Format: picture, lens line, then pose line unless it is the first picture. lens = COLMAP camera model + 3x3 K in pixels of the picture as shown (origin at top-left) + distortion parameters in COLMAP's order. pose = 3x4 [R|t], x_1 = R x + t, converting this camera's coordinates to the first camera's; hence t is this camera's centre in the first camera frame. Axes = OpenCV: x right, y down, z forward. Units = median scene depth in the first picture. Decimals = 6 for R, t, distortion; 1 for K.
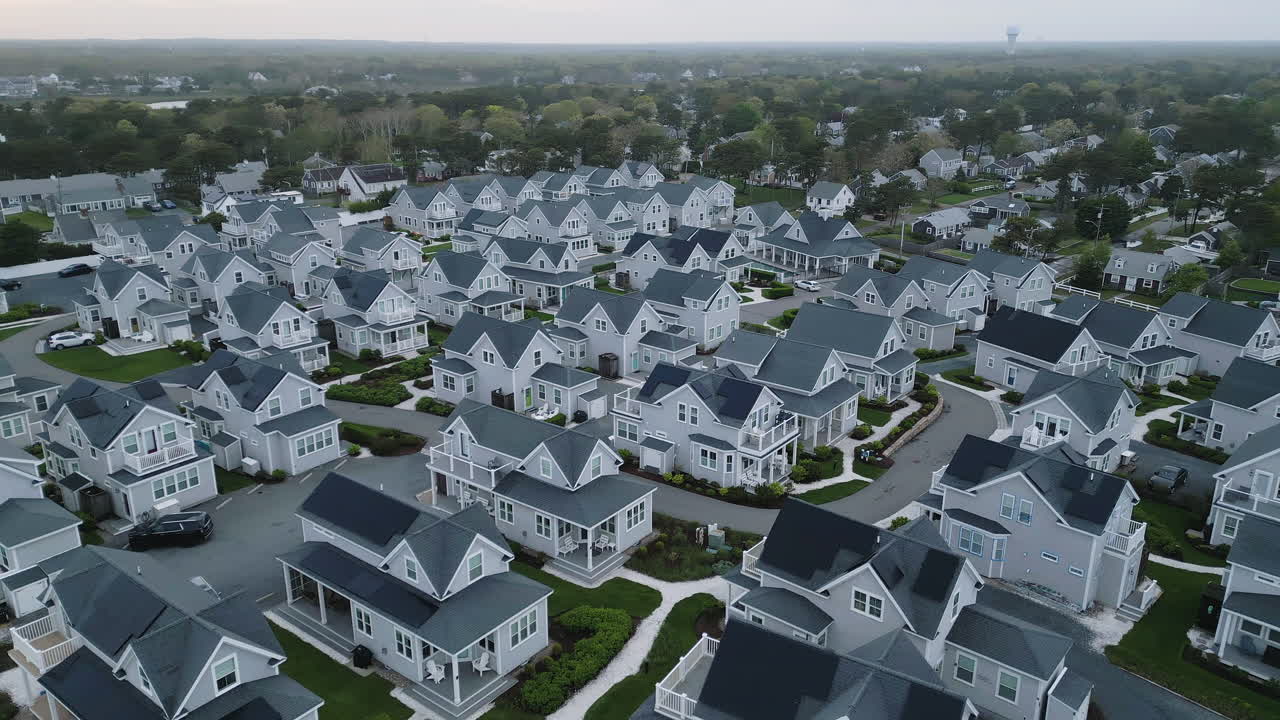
lens RADIAL K [[924.7, 0, 640.0], [0, 924.7, 360.0], [0, 0, 1]] dist [0.089830, -0.099569]
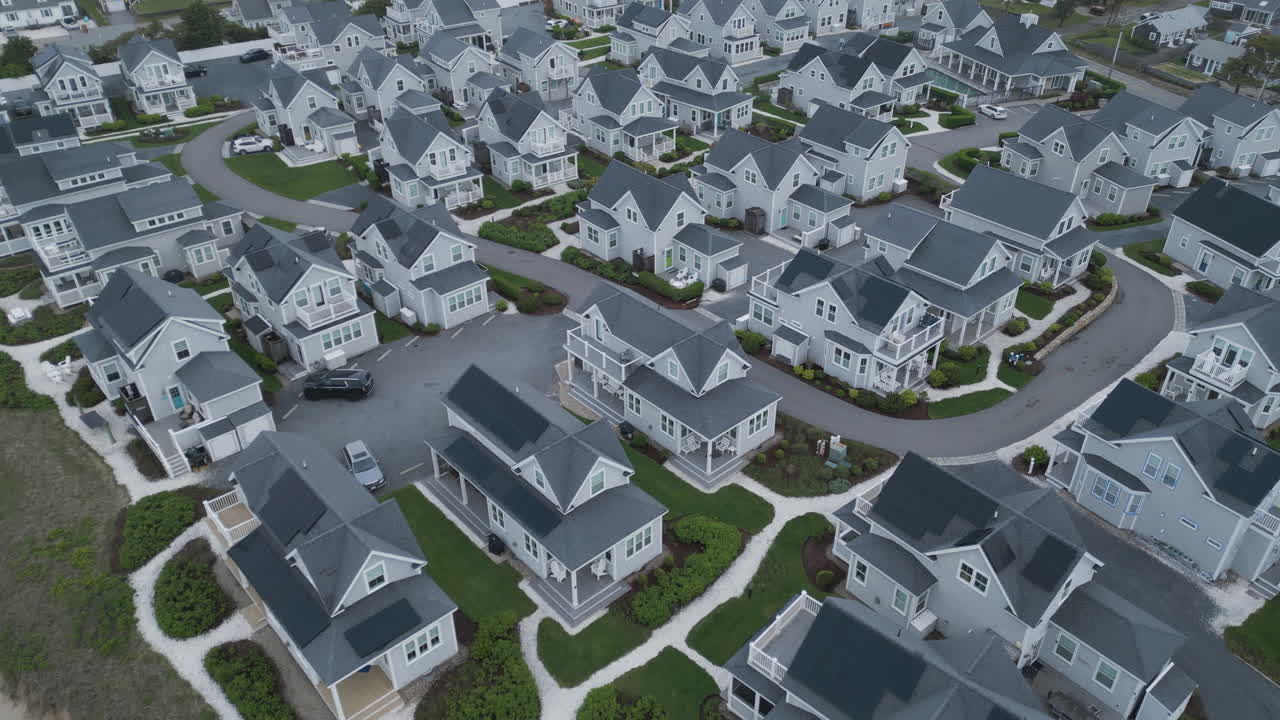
lens RADIAL K [[924.7, 0, 640.0], [0, 924.7, 360.0], [0, 0, 1]] dist [0.089830, -0.099569]
pose [[0.983345, 0.092640, -0.156366, 0.015909], [-0.049419, 0.964216, 0.260471, -0.125289], [0.174900, -0.248406, 0.952735, 0.020932]]
